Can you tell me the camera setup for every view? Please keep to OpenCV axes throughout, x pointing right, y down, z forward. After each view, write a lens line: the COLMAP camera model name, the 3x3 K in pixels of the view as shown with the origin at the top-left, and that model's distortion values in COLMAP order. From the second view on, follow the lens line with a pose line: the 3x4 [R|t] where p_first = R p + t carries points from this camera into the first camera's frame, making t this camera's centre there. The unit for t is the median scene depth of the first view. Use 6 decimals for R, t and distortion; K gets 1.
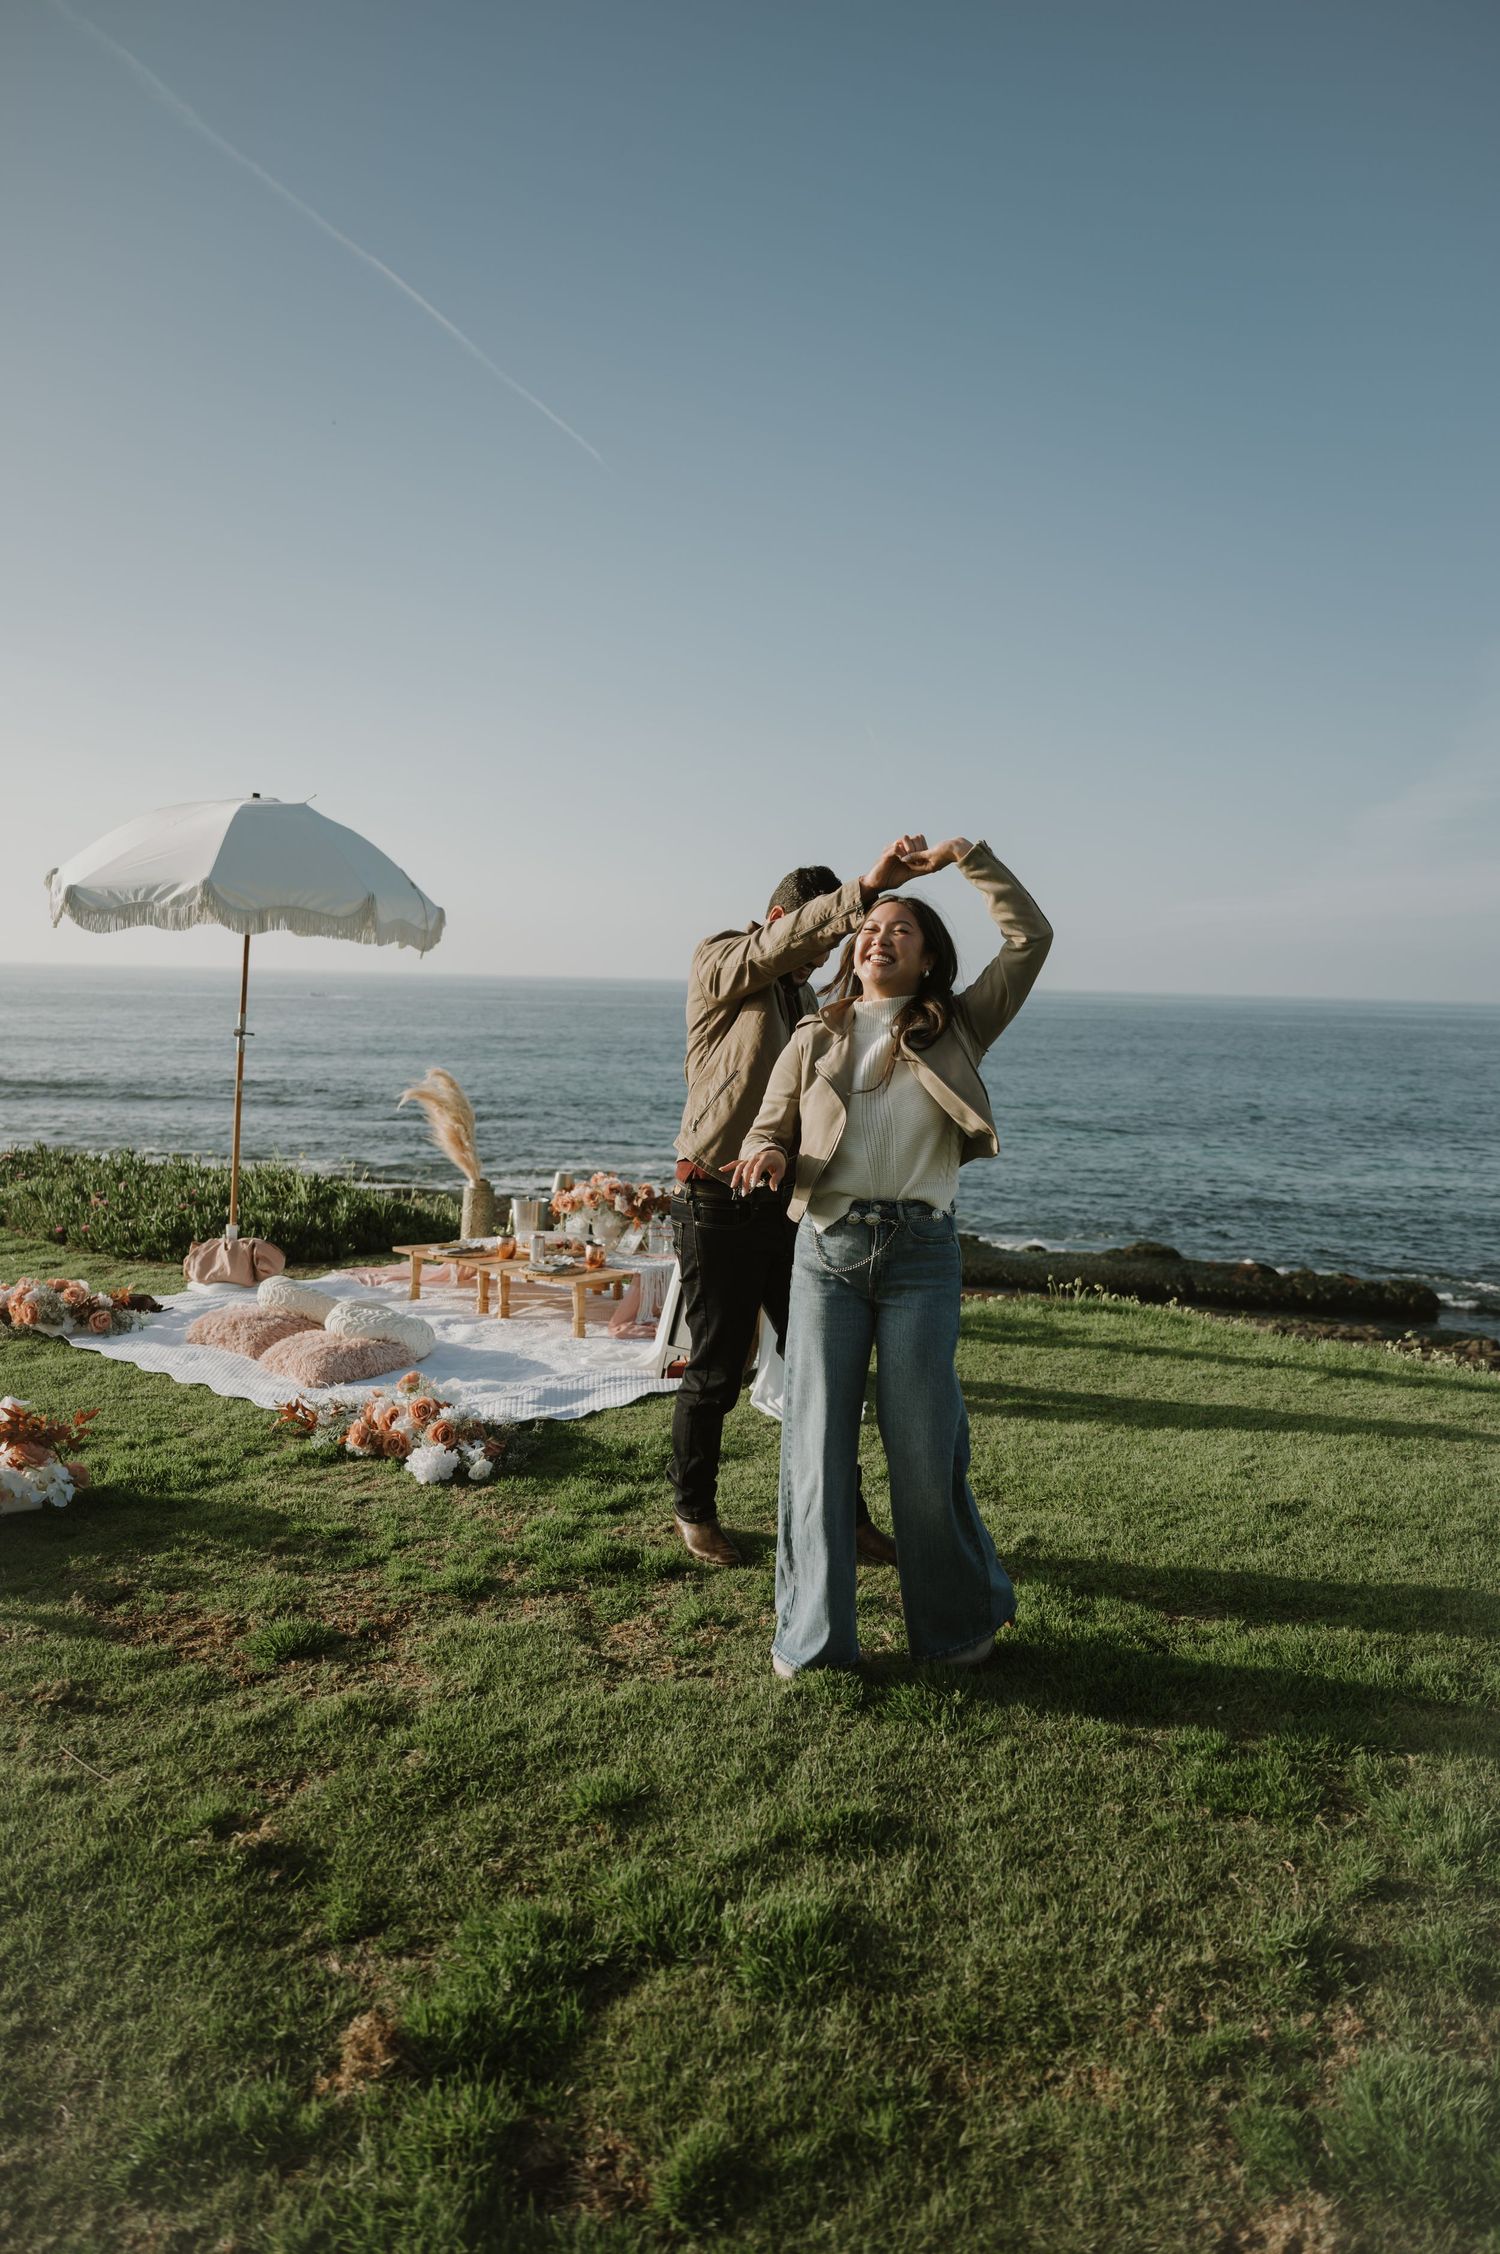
lens RADIAL K [[1515.2, 0, 750.0], [0, 1515.2, 1136.0], [0, 0, 1]] dist [0.004440, 0.000405]
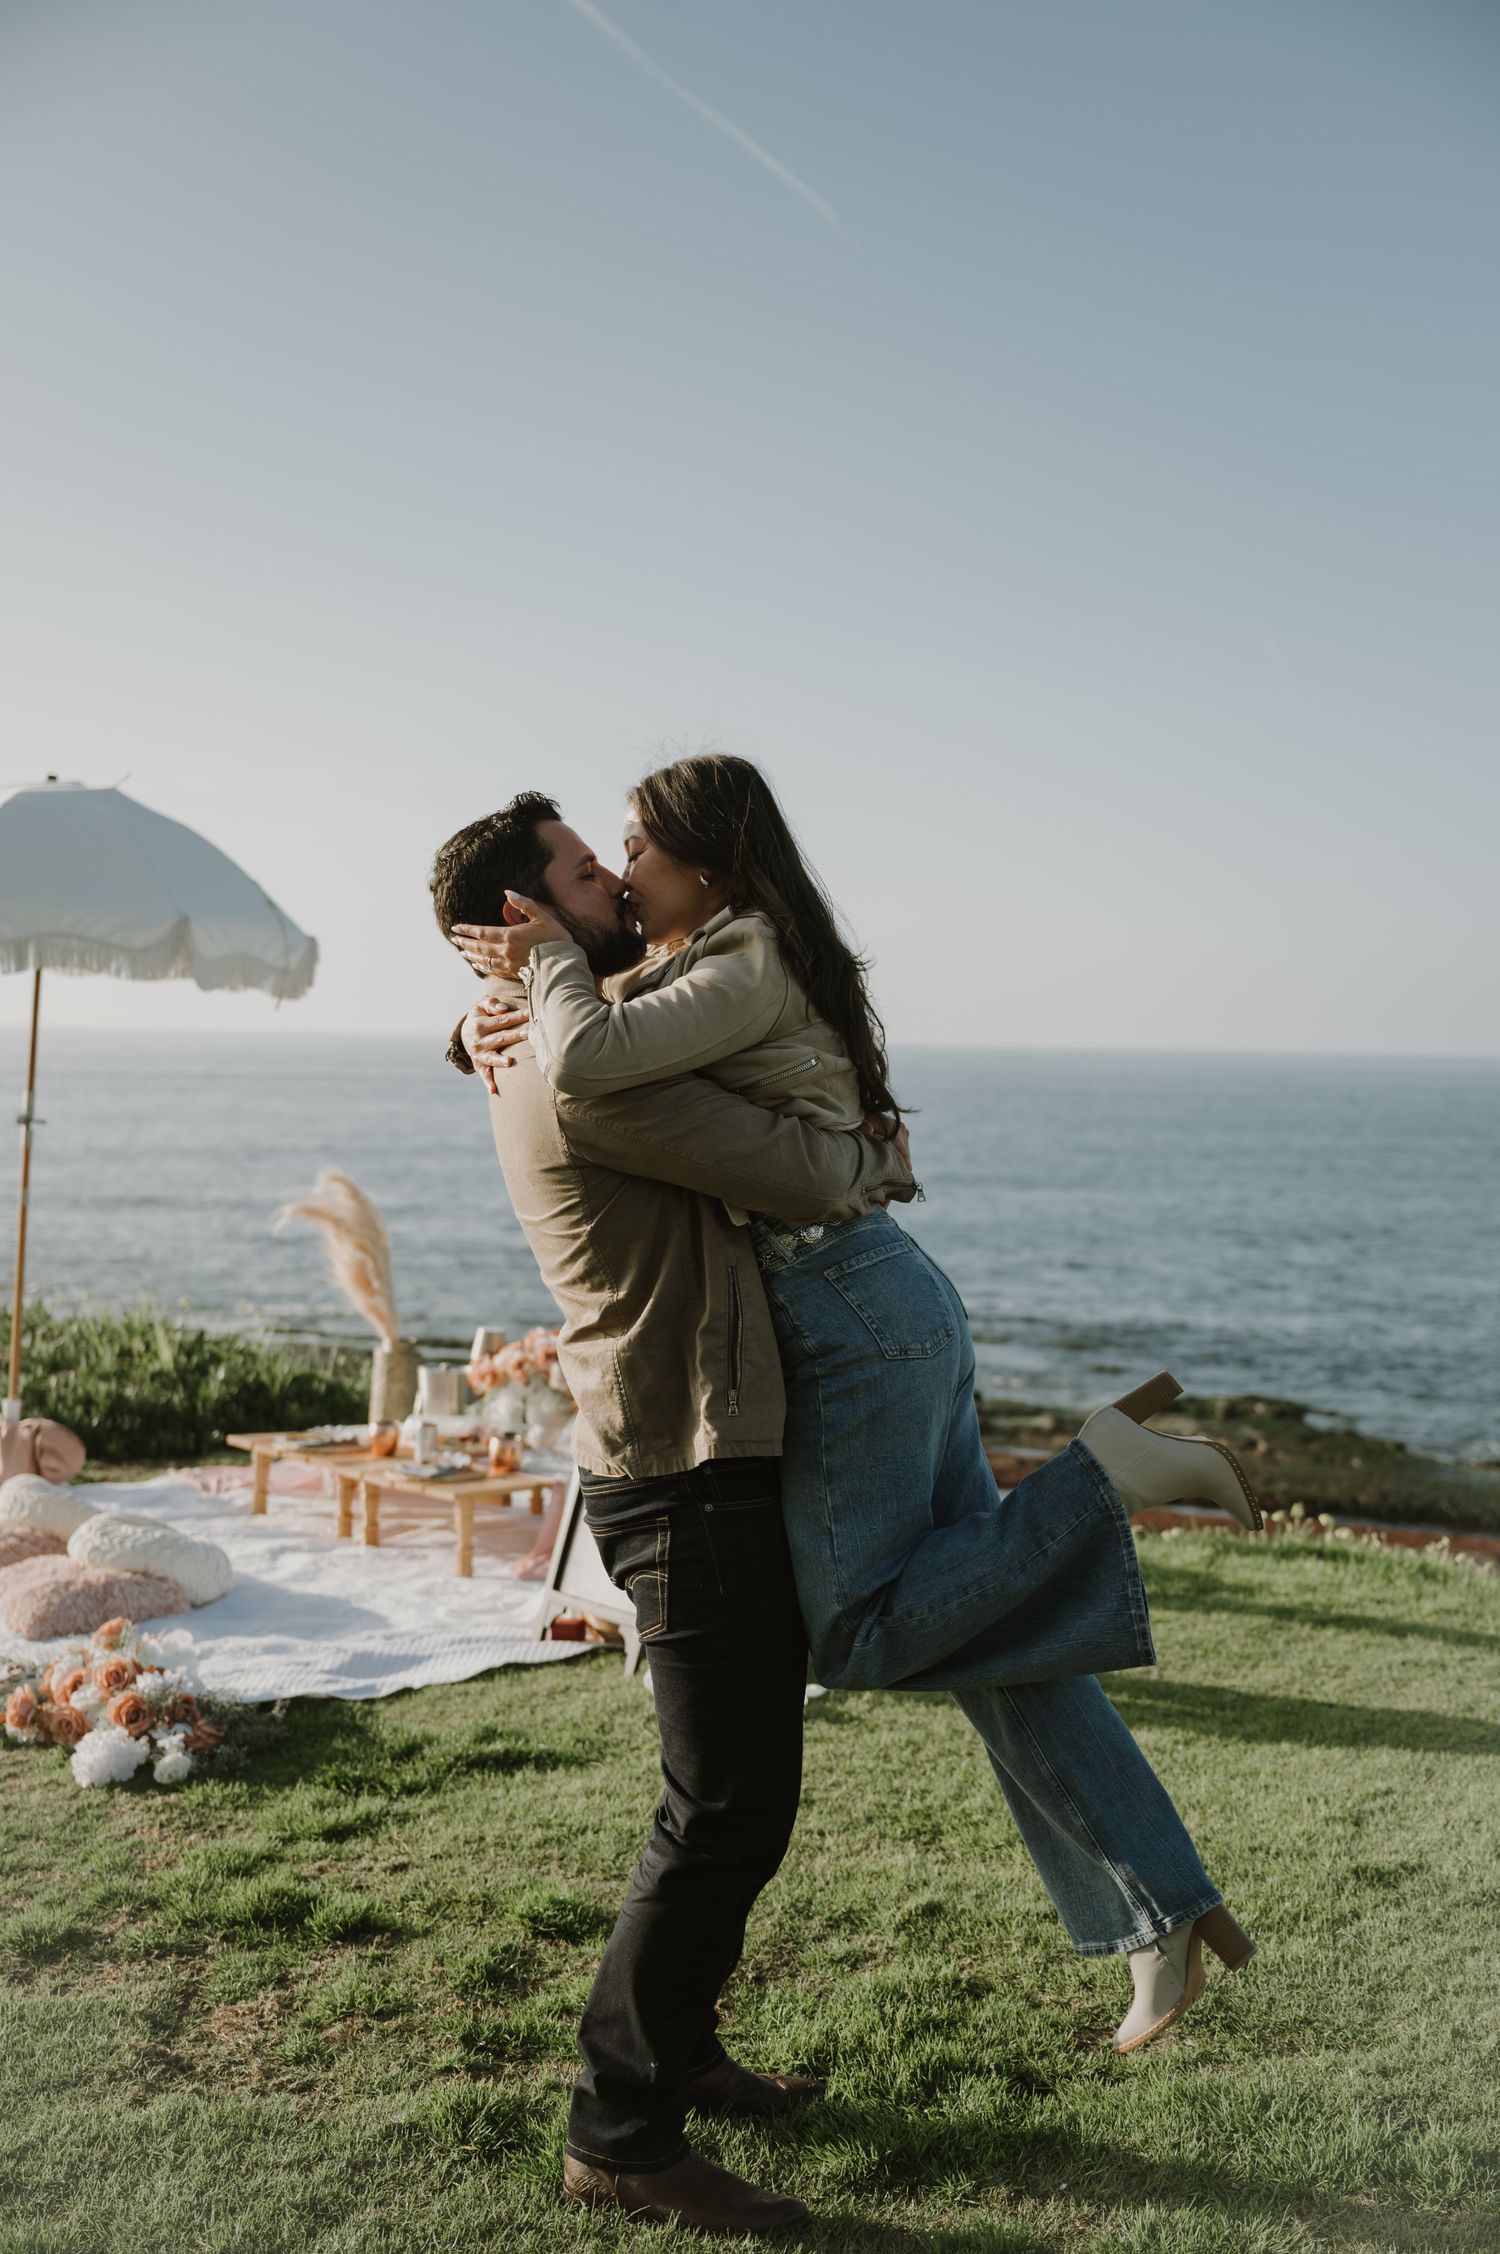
lens RADIAL K [[2309.4, 0, 750.0], [0, 2309.4, 1120.1], [0, 0, 1]] dist [0.000543, 0.000000]
pose [[0.991781, -0.001292, -0.127944, 0.140104], [-0.007756, 0.997503, -0.070197, 0.003787], [0.127715, 0.070612, 0.989294, 0.006396]]
